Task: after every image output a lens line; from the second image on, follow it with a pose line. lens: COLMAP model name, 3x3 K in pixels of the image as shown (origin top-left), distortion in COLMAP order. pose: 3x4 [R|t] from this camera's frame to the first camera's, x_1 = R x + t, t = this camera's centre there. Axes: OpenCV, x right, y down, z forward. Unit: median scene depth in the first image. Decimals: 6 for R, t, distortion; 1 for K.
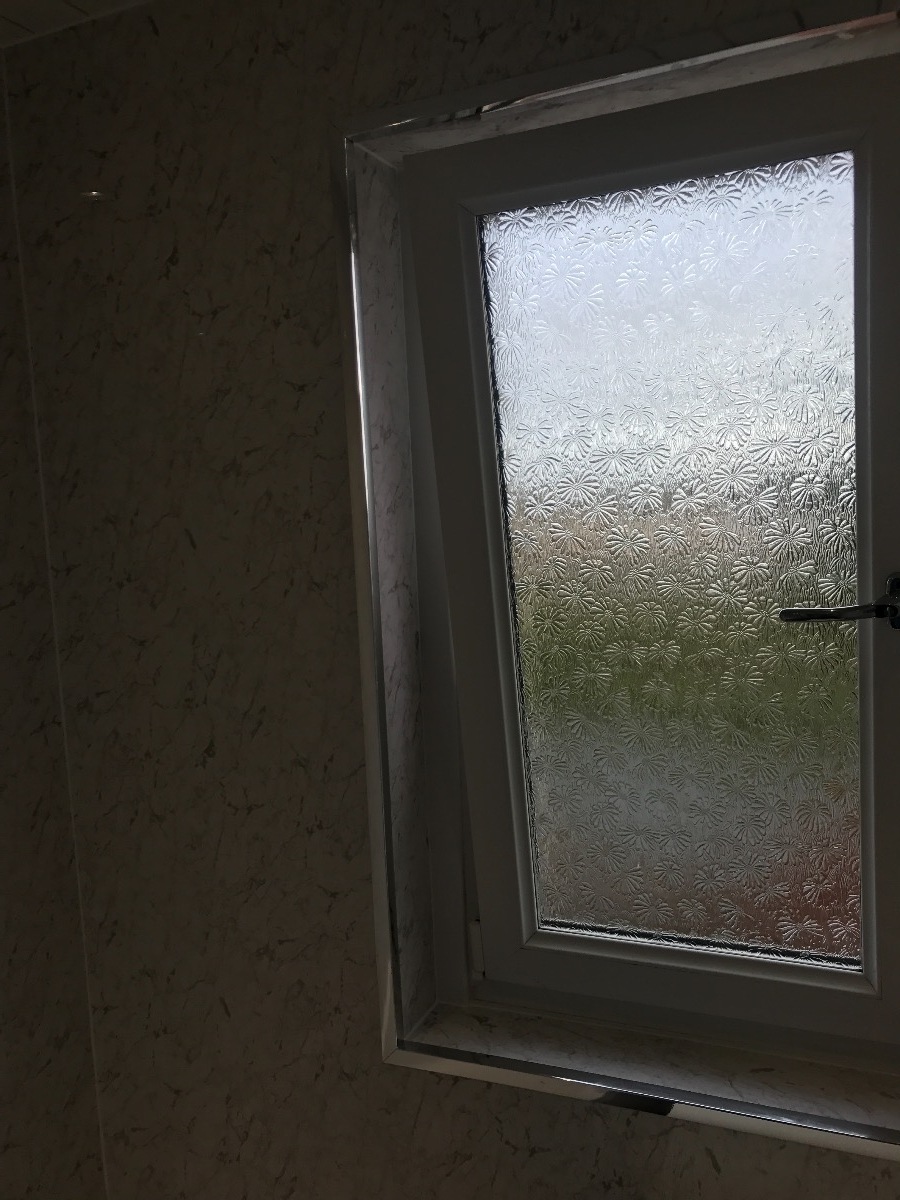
lens RADIAL K [[969.9, 0, 450.0], [0, 969.9, 600.0], [0, 0, 1]] dist [0.011555, 0.001069]
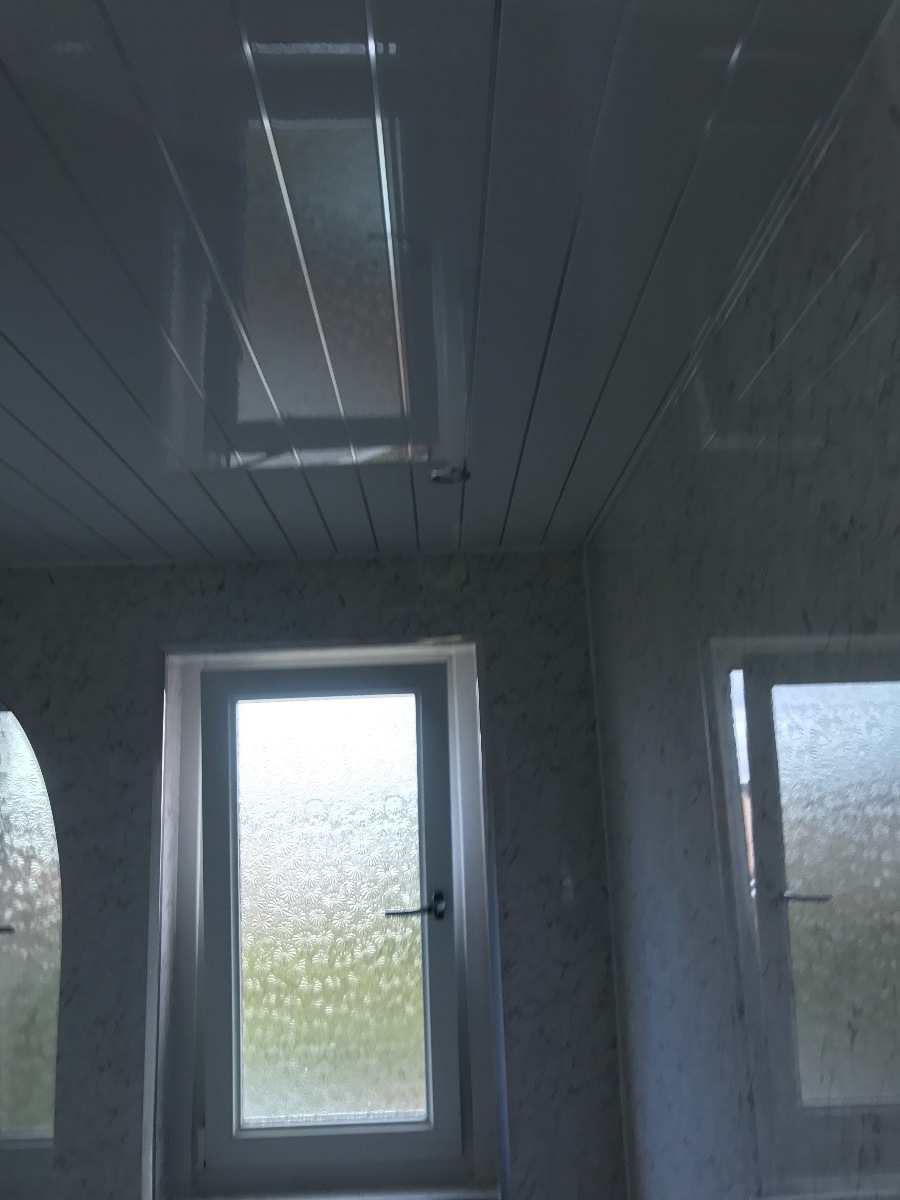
lens RADIAL K [[963.6, 0, 454.1], [0, 963.6, 601.9], [0, 0, 1]] dist [0.011990, 0.004030]
pose [[0.914611, 0.099678, 0.391857, -0.348294], [0.028974, 0.950488, -0.309407, 0.022389], [-0.403297, 0.294340, 0.866438, -0.908450]]
